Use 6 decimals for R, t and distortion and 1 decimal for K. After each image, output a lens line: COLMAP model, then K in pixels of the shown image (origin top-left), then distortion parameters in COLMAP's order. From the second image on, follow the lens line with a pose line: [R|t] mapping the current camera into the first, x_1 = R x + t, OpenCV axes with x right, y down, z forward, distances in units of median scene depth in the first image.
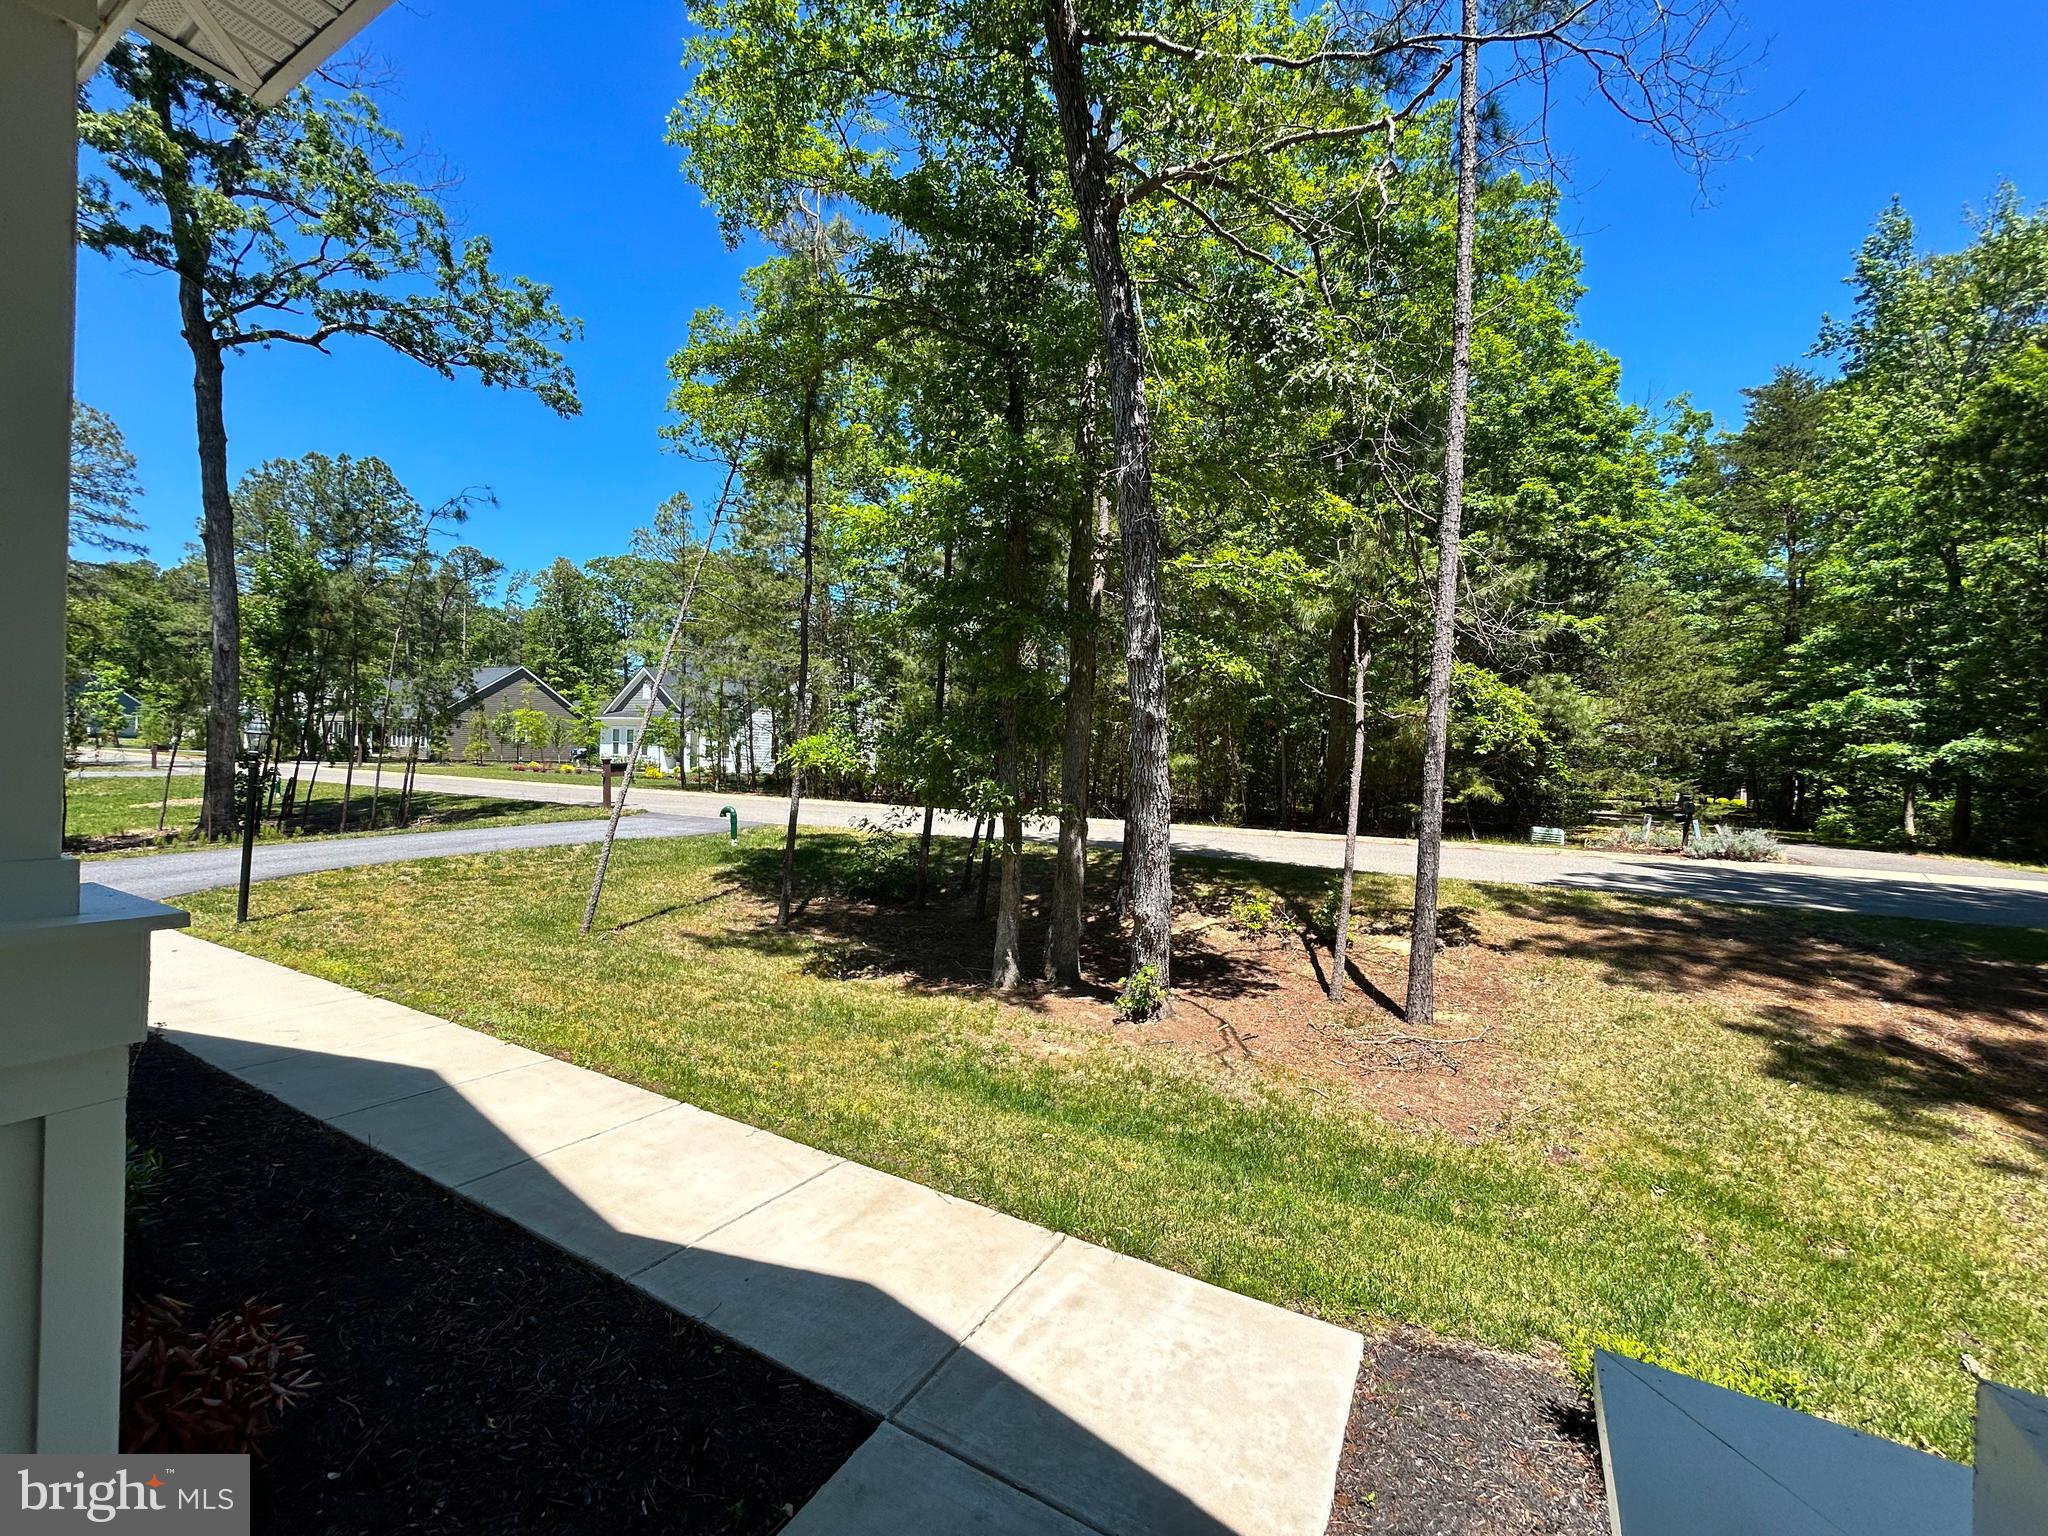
lens RADIAL K [[838.4, 0, 1027.9], [0, 838.4, 759.6], [0, 0, 1]] dist [-0.000962, -0.000640]
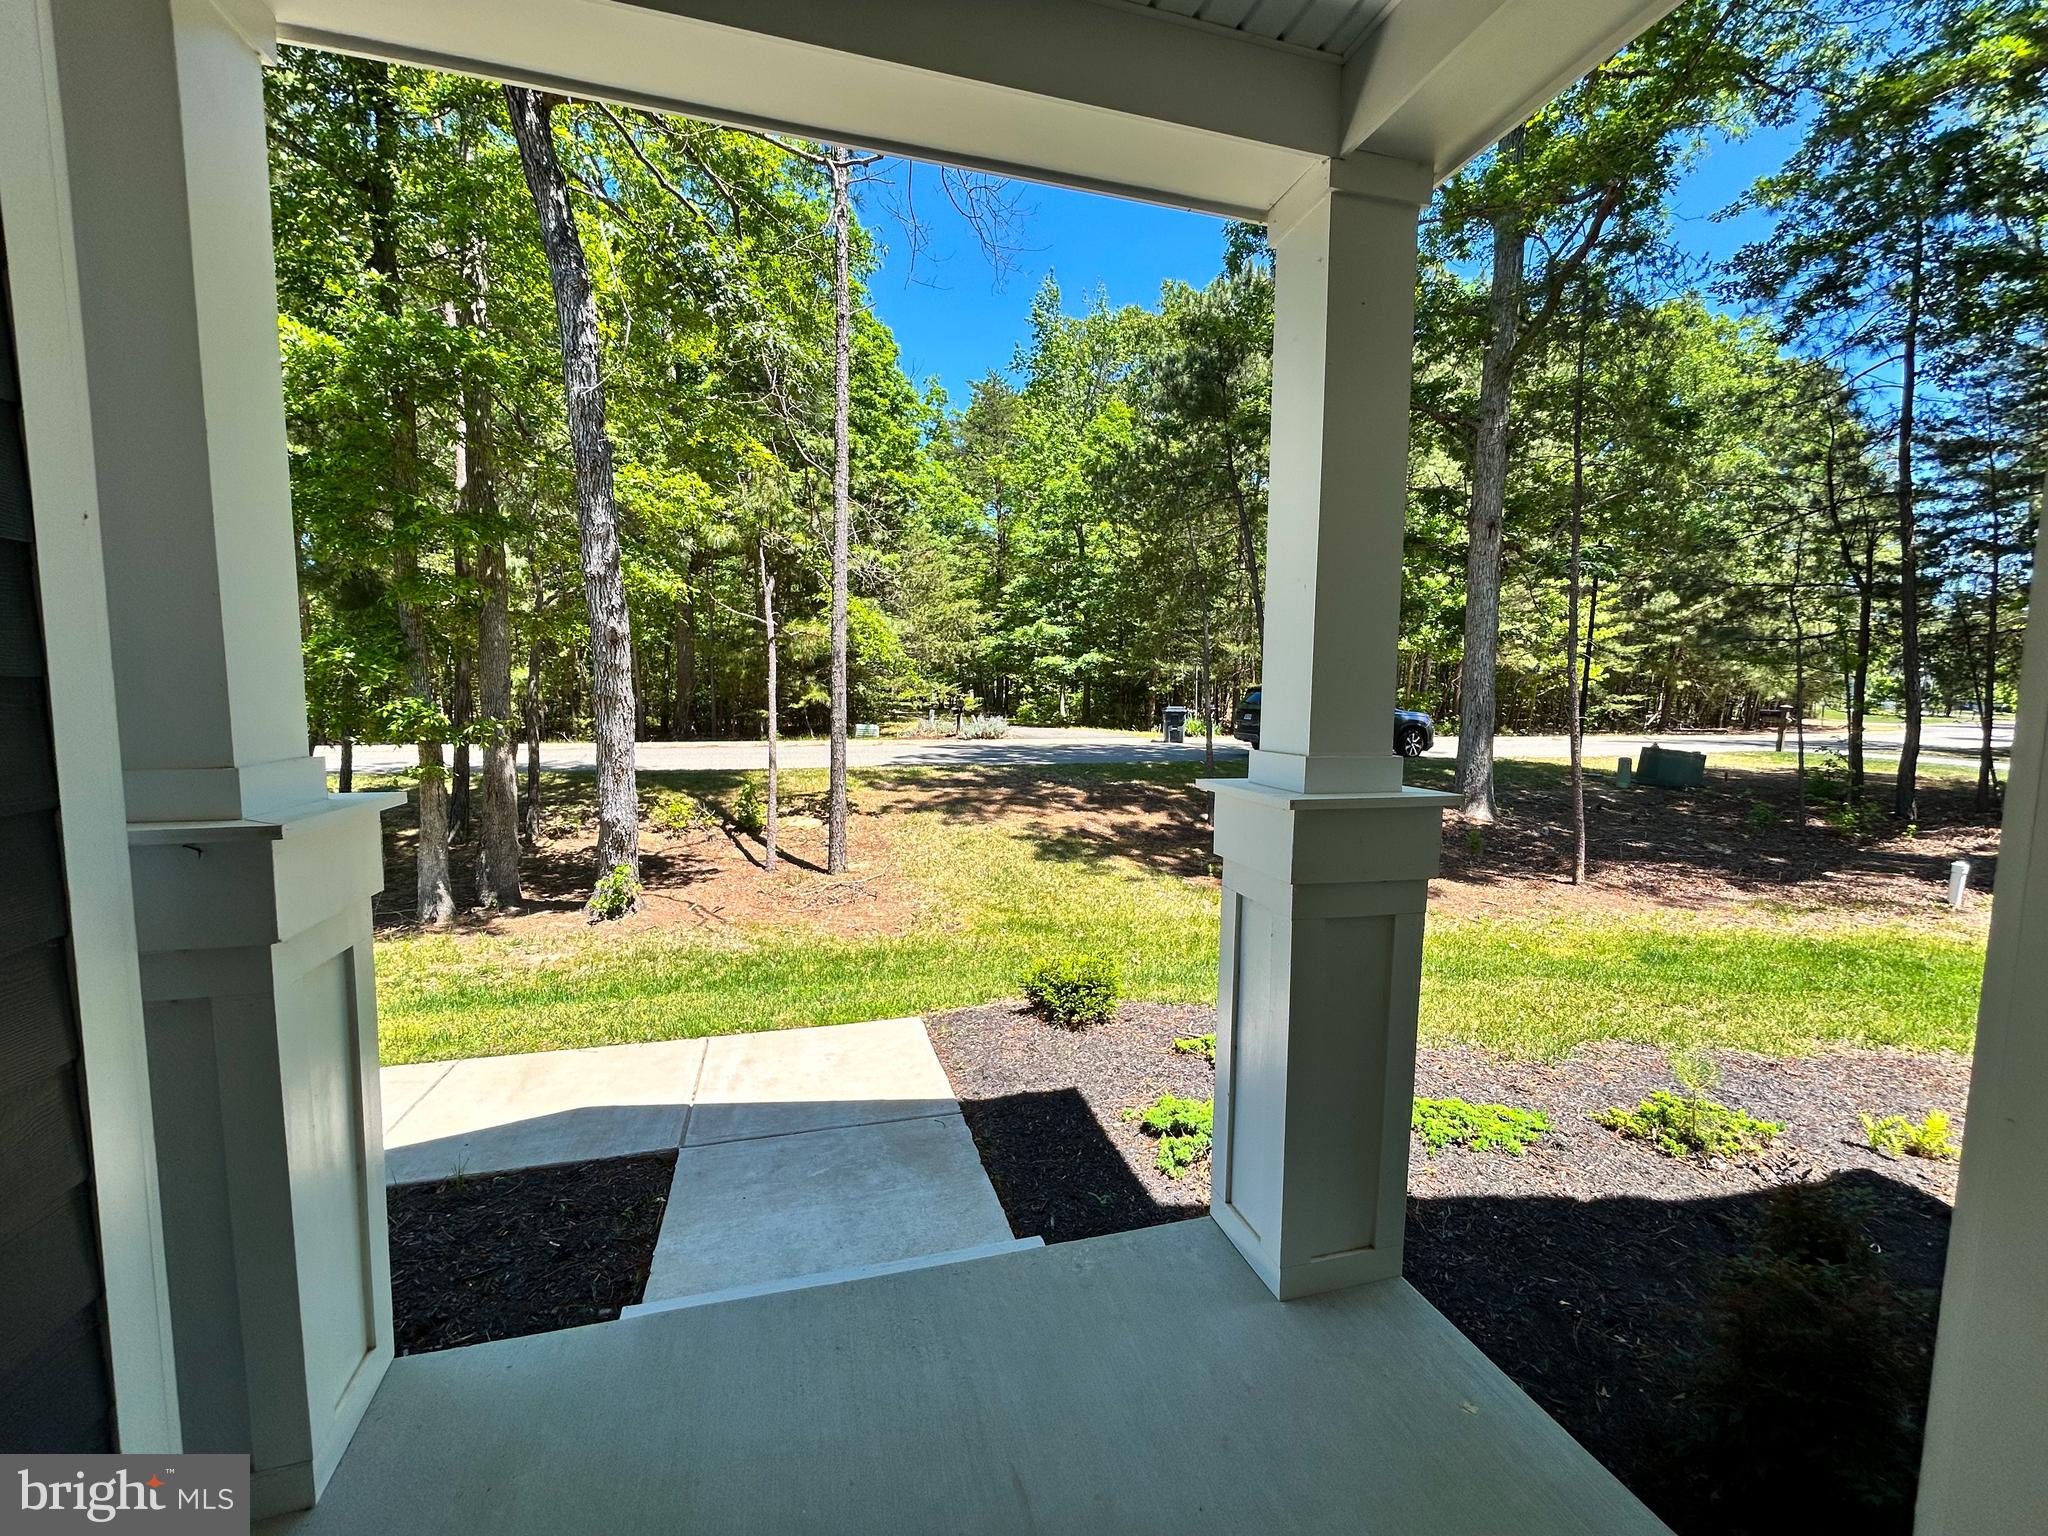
lens RADIAL K [[908.8, 0, 1024.0], [0, 908.8, 768.0], [0, 0, 1]] dist [-0.000797, -0.000405]
pose [[0.693591, -0.087356, 0.715053, -0.292222], [0.011146, 0.993803, 0.110599, -0.000970], [-0.720283, -0.068740, 0.690266, -0.151404]]
